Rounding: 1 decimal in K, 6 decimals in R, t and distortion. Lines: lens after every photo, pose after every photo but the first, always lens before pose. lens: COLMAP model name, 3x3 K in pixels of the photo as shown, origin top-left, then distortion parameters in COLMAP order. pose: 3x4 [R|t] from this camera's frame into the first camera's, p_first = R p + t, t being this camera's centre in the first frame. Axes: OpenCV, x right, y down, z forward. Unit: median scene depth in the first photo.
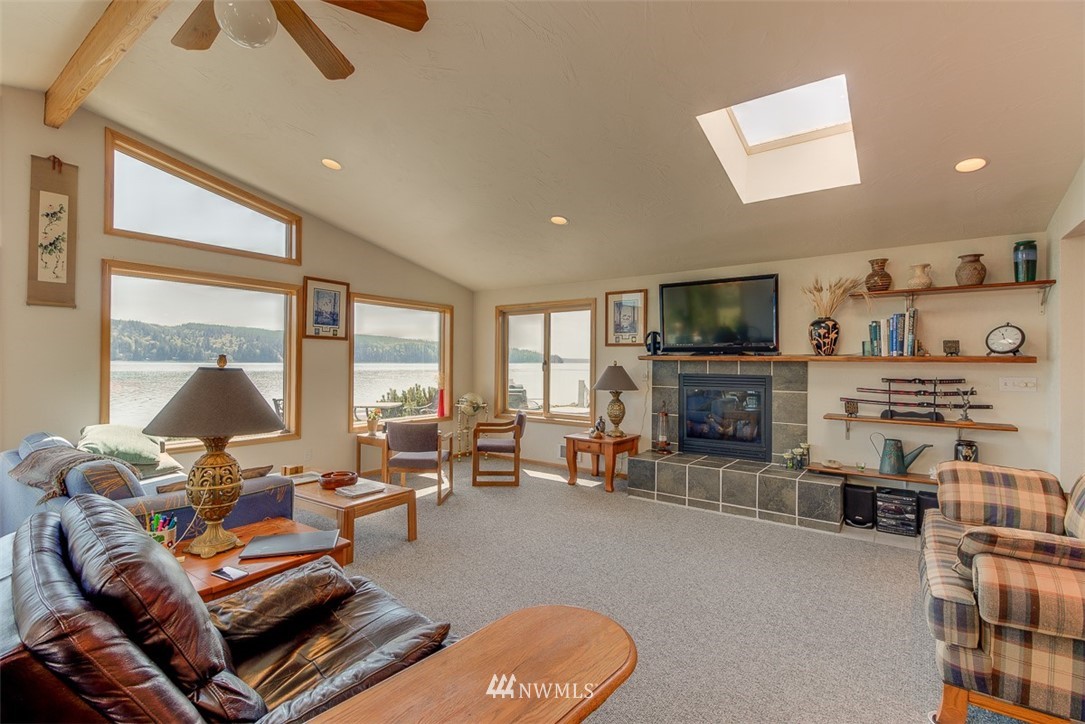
lens RADIAL K [[492.5, 0, 535.3], [0, 492.5, 360.7], [0, 0, 1]] dist [-0.000046, -0.000677]
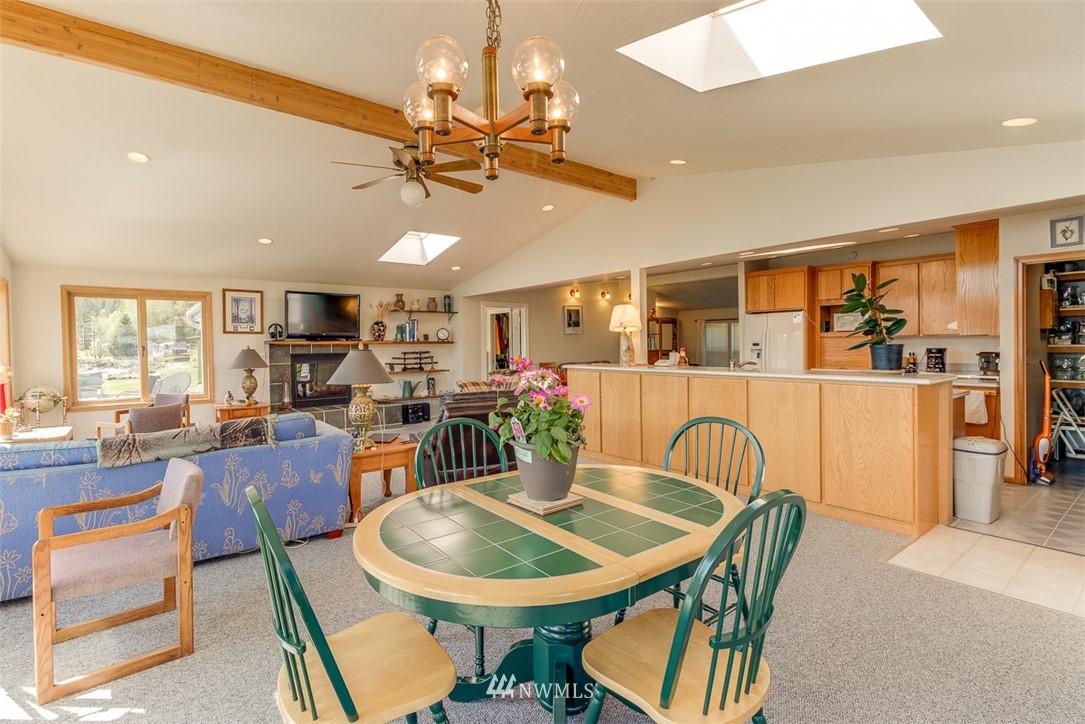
lens RADIAL K [[504.5, 0, 527.7], [0, 504.5, 358.6], [0, 0, 1]] dist [-0.000180, -0.000880]
pose [[0.278687, -0.037003, 0.959669, -1.176128], [0.007269, 0.999310, 0.036421, -0.009960], [-0.960355, -0.003174, 0.278764, -0.090157]]
